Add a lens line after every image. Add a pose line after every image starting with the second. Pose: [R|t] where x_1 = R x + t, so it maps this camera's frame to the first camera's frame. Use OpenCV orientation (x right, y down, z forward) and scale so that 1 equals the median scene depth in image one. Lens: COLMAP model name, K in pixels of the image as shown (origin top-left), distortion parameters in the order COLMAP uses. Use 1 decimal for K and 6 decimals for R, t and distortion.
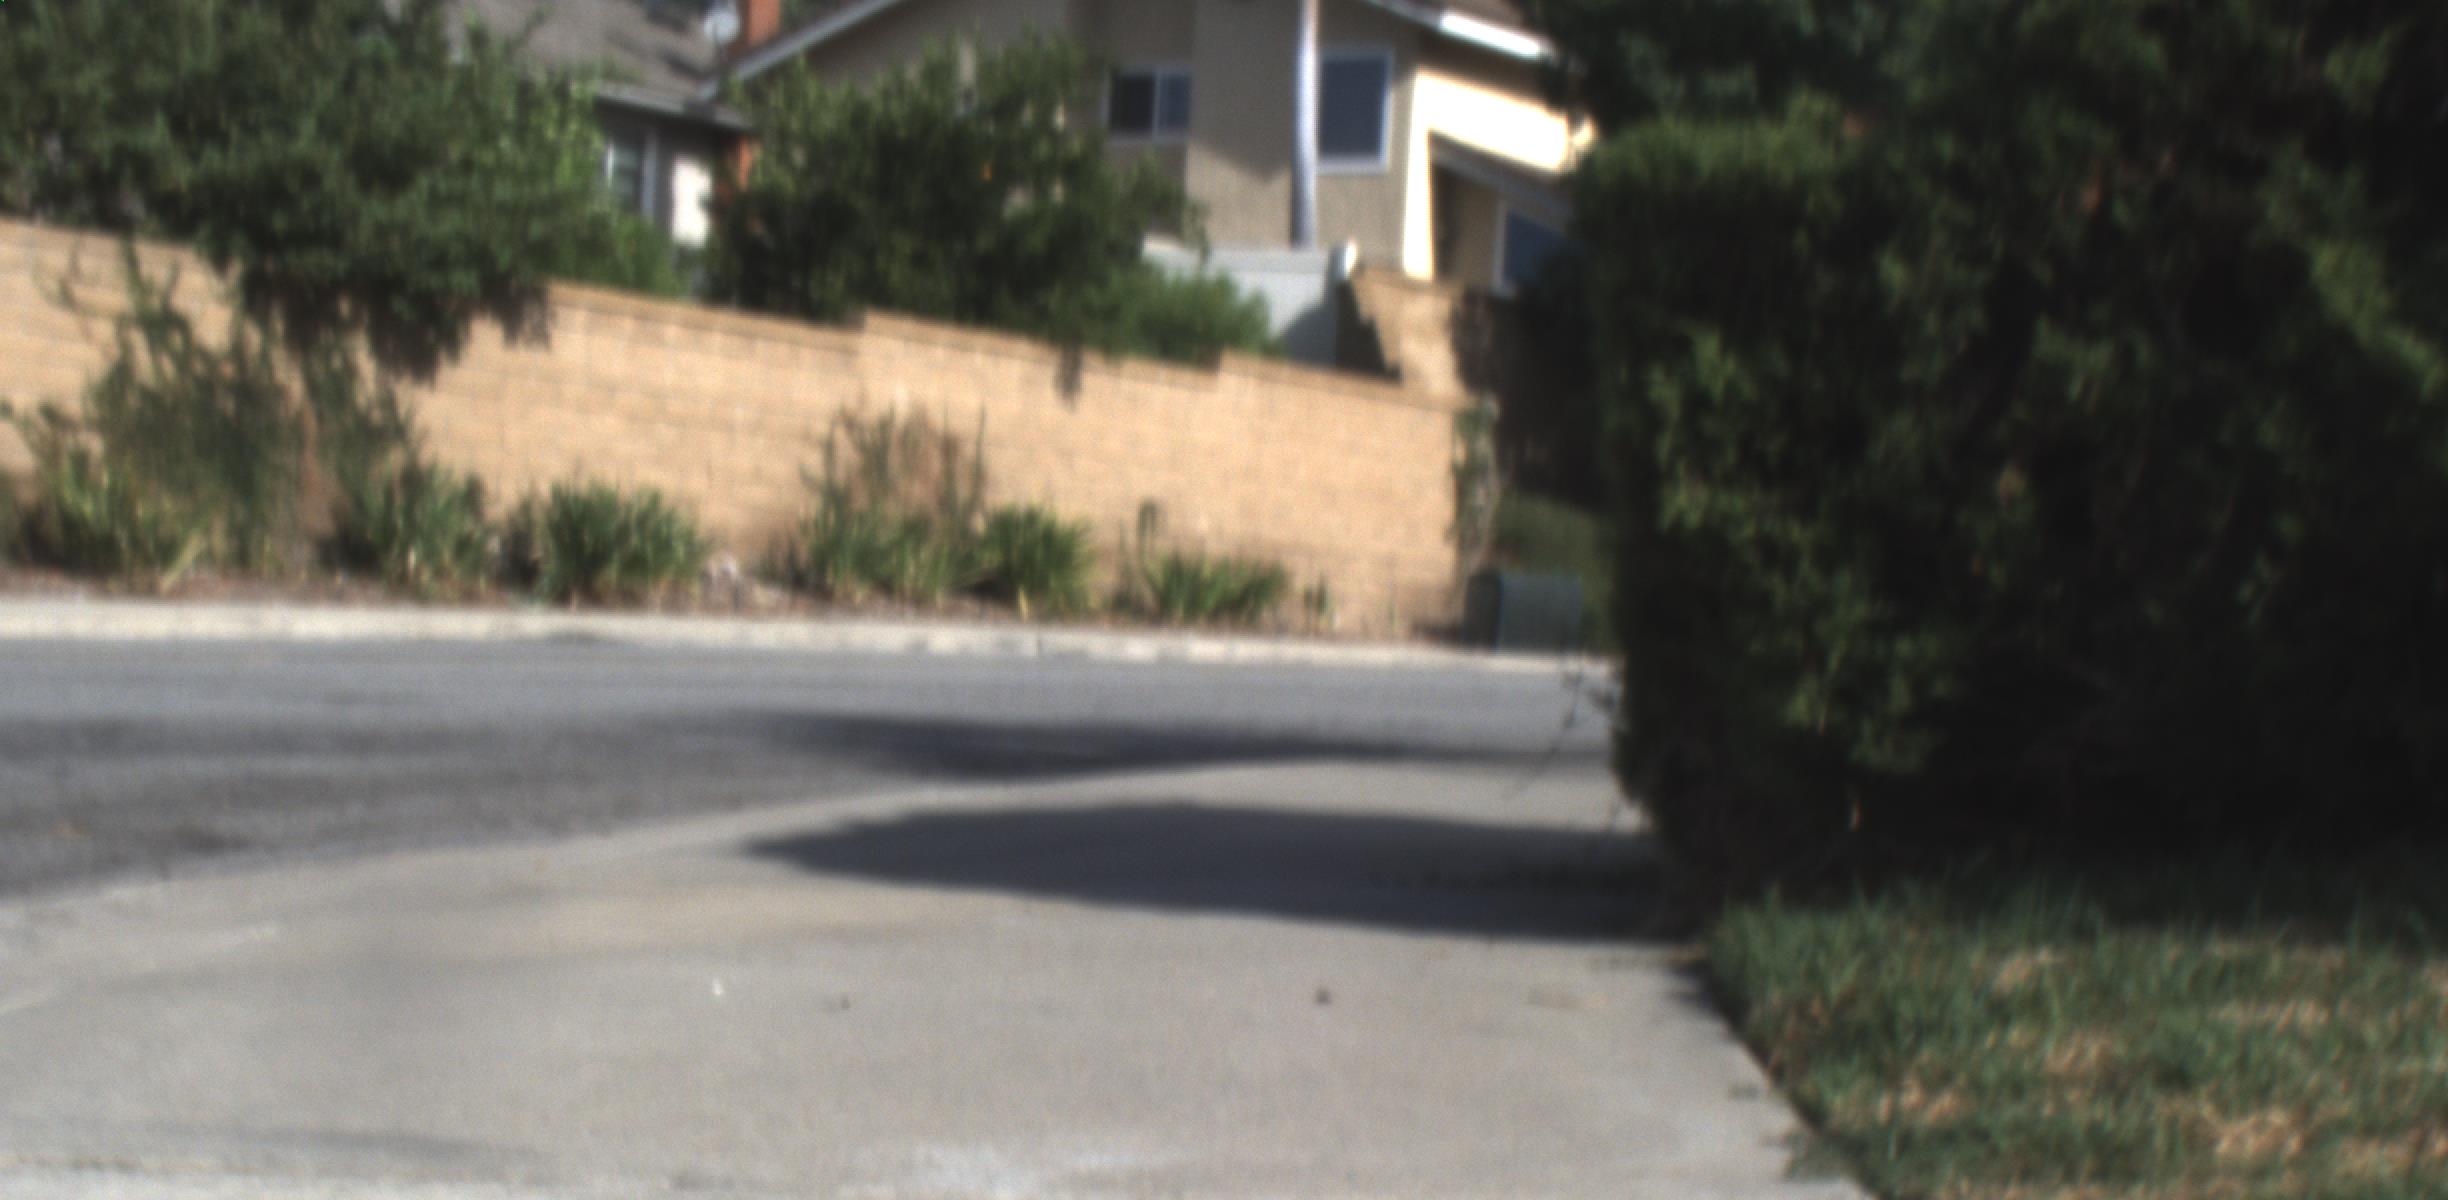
lens RADIAL K [[4887.5, 0, 1299.3], [0, 4887.5, 1017.0], [0, 0, 1]] dist [-0.172938, 0.941893]
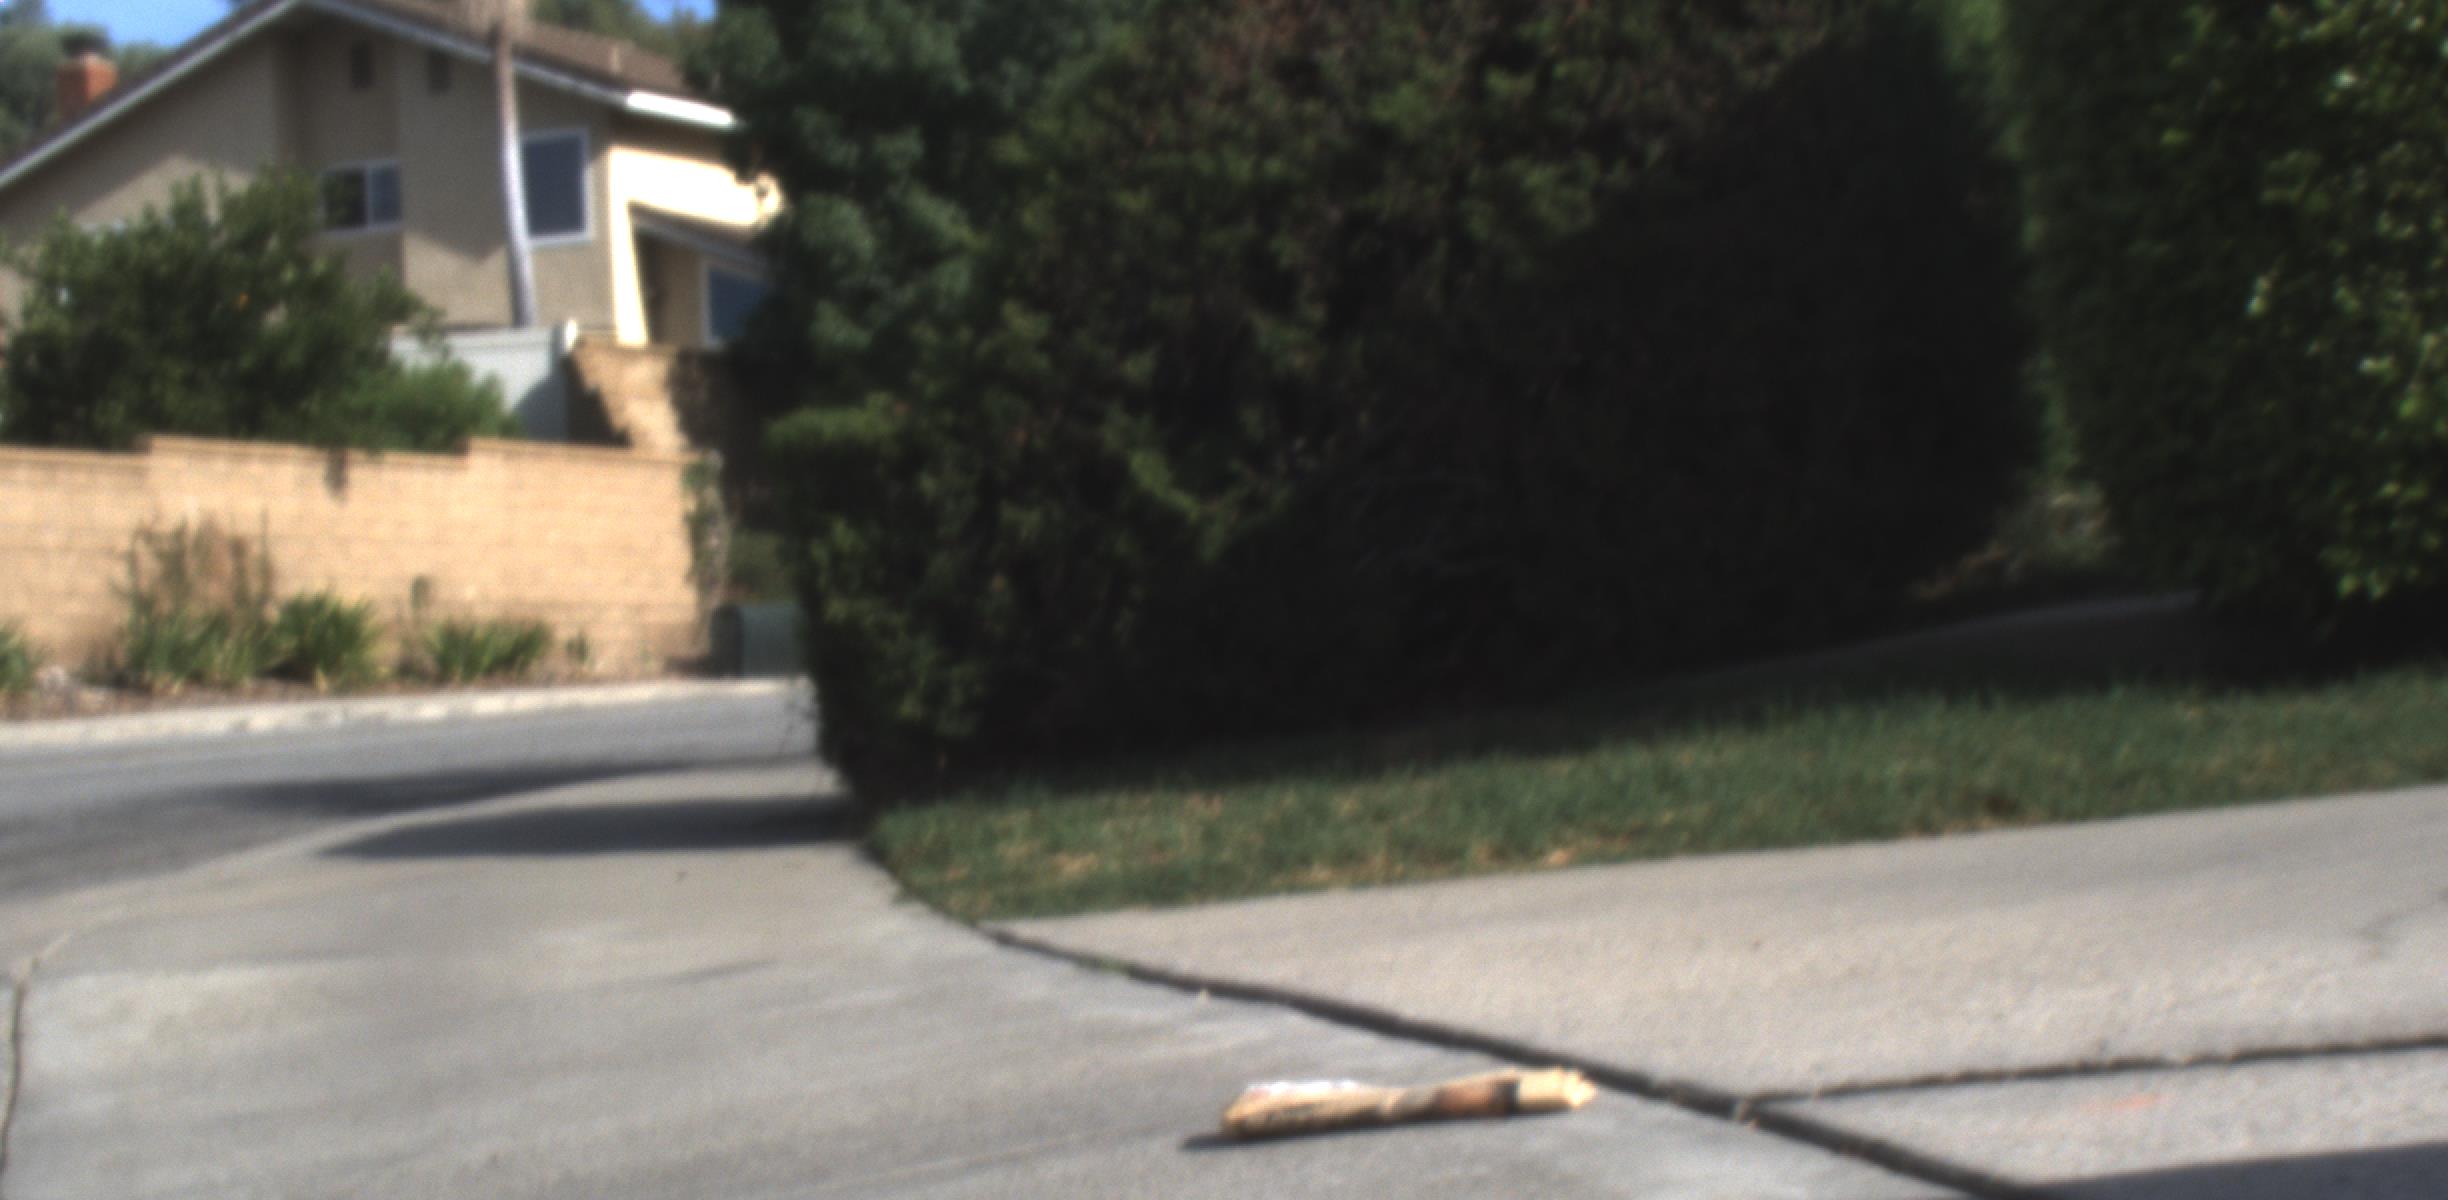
lens RADIAL K [[4887.5, 0, 1299.3], [0, 4887.5, 1017.0], [0, 0, 1]] dist [-0.172938, 0.941893]
pose [[0.983051, -0.112078, 0.145081, -0.005798], [0.112155, 0.993661, 0.007675, 0.009089], [-0.145022, 0.008727, 0.989390, -0.139873]]
